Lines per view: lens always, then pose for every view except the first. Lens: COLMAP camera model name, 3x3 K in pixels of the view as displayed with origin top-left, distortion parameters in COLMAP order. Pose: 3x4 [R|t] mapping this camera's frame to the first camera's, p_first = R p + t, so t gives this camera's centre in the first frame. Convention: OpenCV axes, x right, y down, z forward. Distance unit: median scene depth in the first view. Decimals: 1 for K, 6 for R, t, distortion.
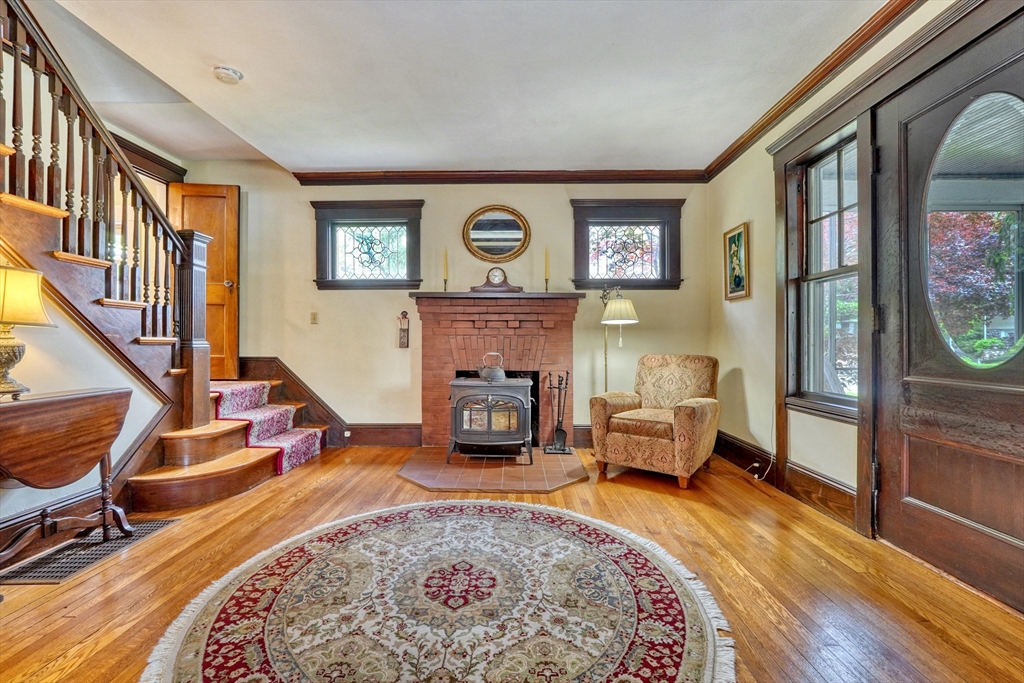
lens RADIAL K [[432.9, 0, 512.4], [0, 432.9, 338.4], [0, 0, 1]] dist [-0.004372, 0.000810]
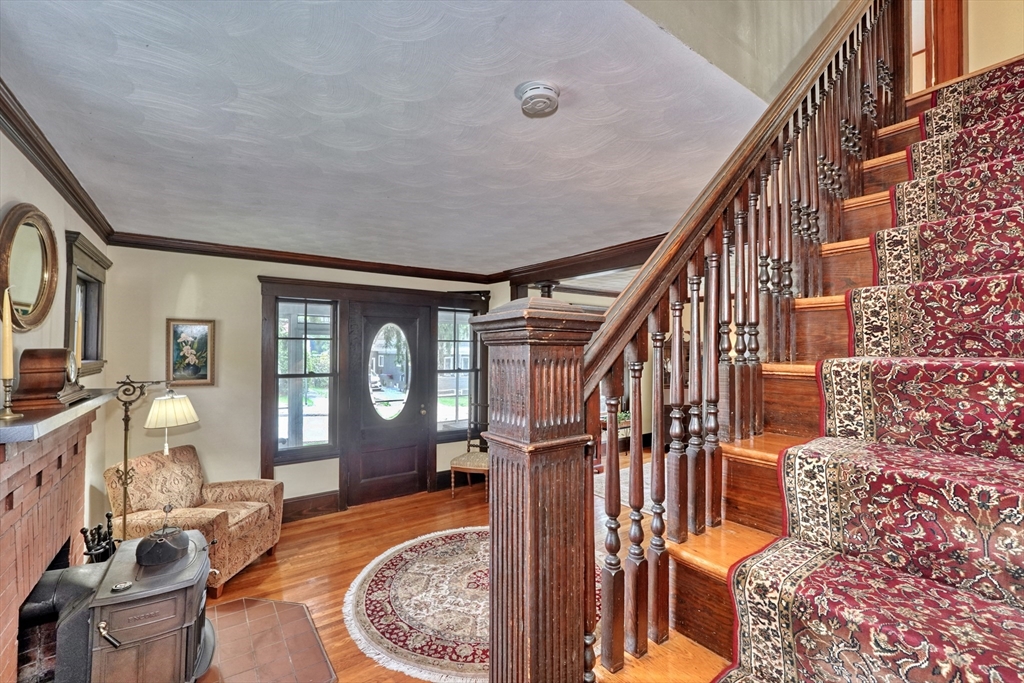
lens RADIAL K [[432.9, 0, 511.6], [0, 432.9, 345.6], [0, 0, 1]] dist [-0.004372, 0.000810]
pose [[-0.591568, 0.004167, 0.806244, -1.584887], [-0.011811, 0.999835, -0.013834, -0.364514], [-0.806168, -0.017707, -0.591421, 1.952768]]
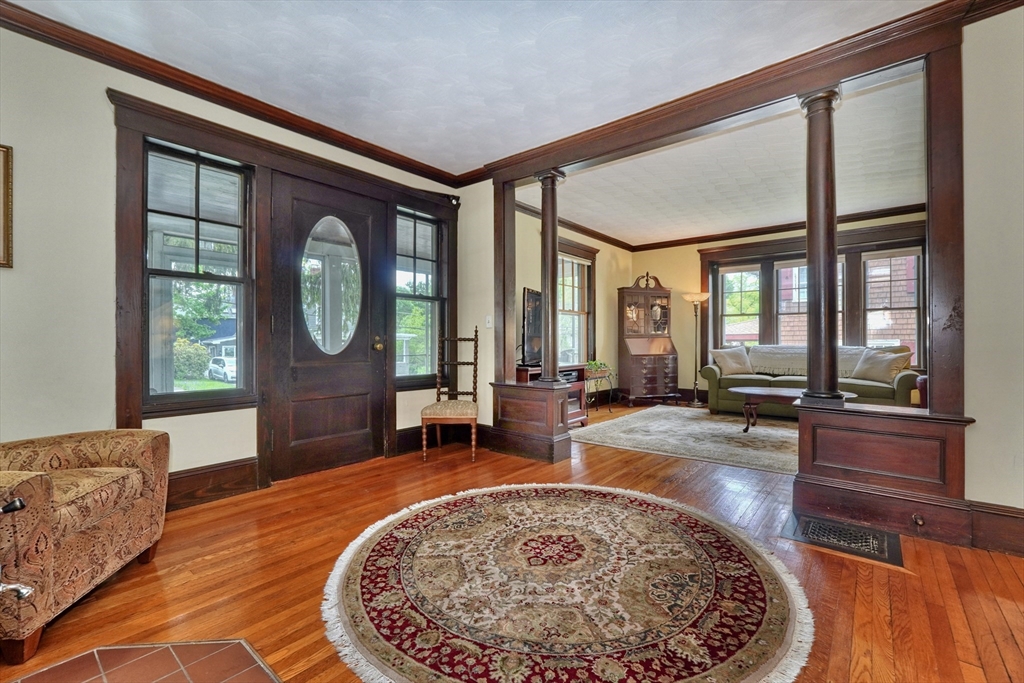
lens RADIAL K [[432.9, 0, 515.5], [0, 432.9, 338.2], [0, 0, 1]] dist [-0.004372, 0.000810]
pose [[-0.777100, 0.007454, 0.629333, -0.755566], [-0.003081, 0.999873, -0.015647, 0.024298], [-0.629369, -0.014098, -0.776978, 1.921572]]
